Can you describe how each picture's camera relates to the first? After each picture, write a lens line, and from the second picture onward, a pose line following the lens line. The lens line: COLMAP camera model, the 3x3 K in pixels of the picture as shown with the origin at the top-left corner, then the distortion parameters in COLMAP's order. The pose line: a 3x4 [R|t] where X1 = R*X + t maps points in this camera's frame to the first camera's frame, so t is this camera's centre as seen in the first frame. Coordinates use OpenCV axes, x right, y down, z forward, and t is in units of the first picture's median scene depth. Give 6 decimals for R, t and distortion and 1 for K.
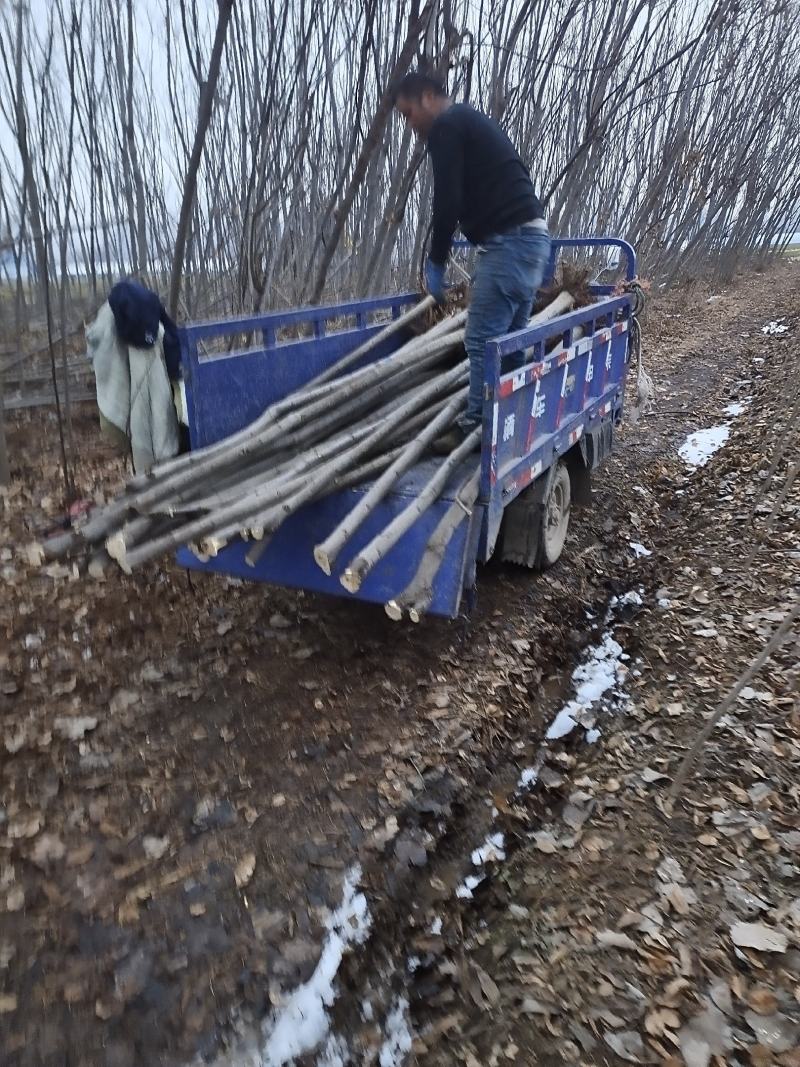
lens RADIAL K [[787.5, 0, 398.1], [0, 787.5, 531.6], [0, 0, 1]] dist [0.056992, -0.039573]
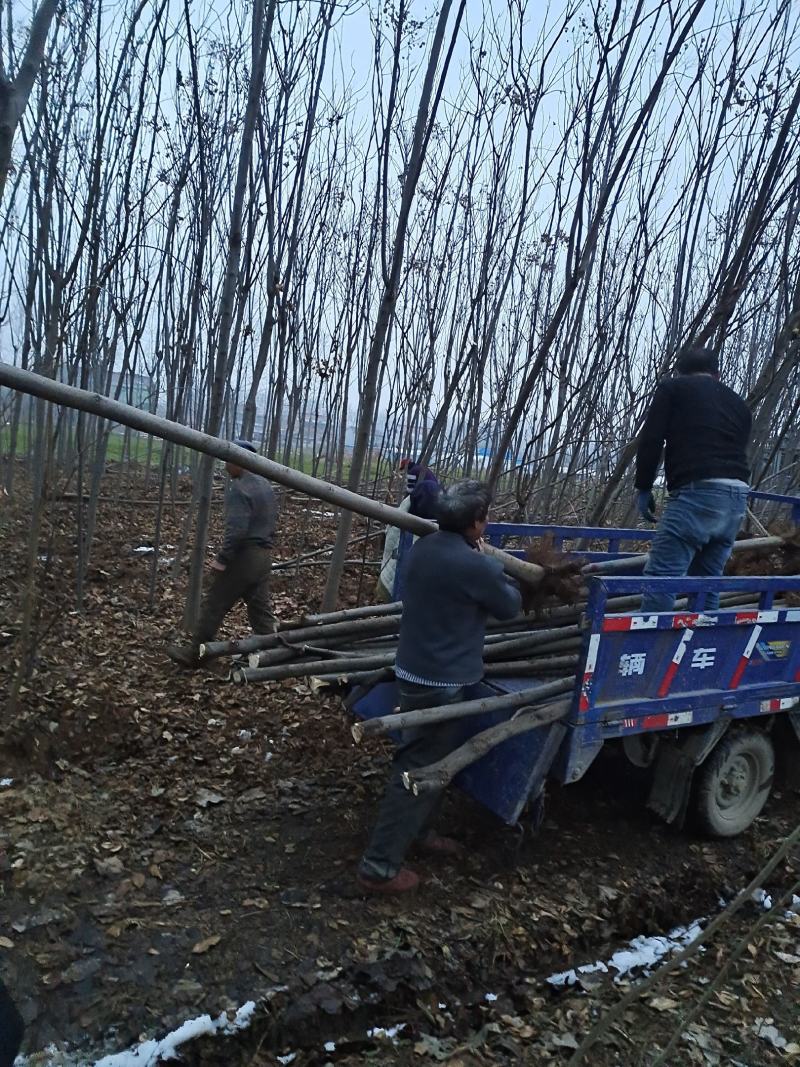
lens RADIAL K [[787.5, 0, 402.8], [0, 787.5, 536.3], [0, 0, 1]] dist [0.056992, -0.039573]
pose [[0.844750, 0.187640, -0.501188, 0.399873], [-0.303682, 0.939204, -0.160226, -0.035464], [0.440653, 0.287552, 0.850375, -0.052644]]
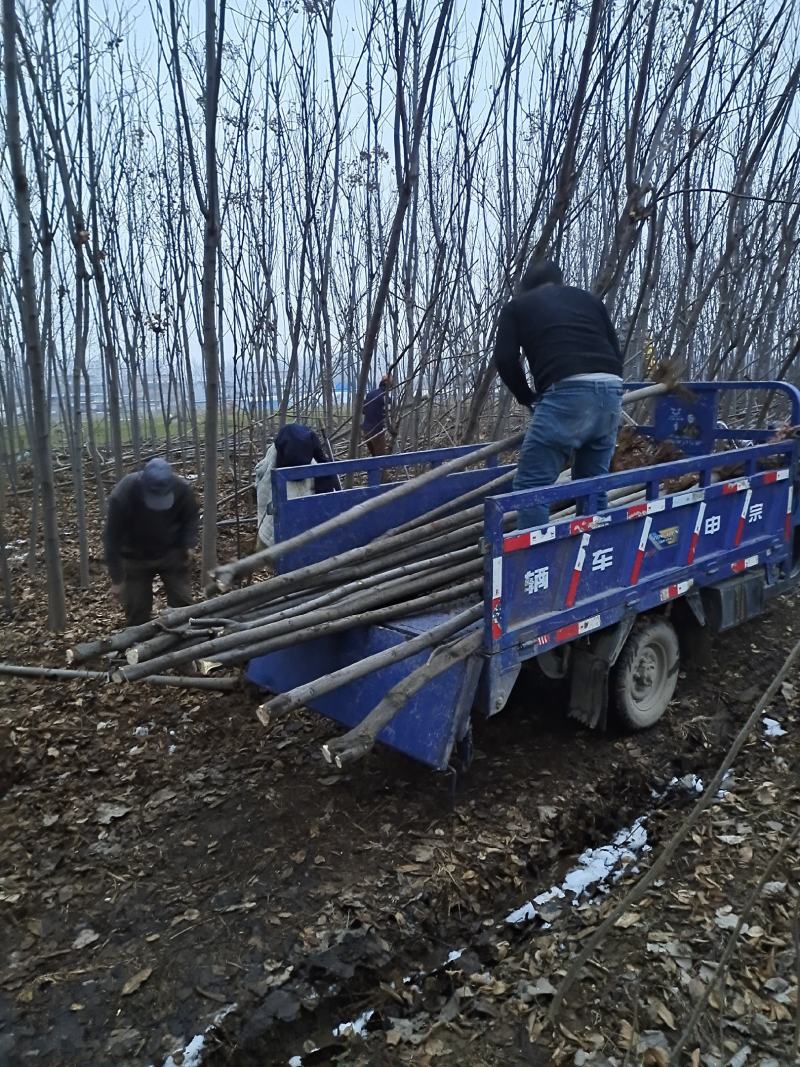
lens RADIAL K [[787.5, 0, 401.7], [0, 787.5, 537.7], [0, 0, 1]] dist [0.056992, -0.039573]
pose [[0.932909, 0.064956, -0.354205, 0.352775], [-0.112649, 0.986873, -0.115719, -0.056506], [0.342039, 0.147857, 0.927980, 0.025566]]
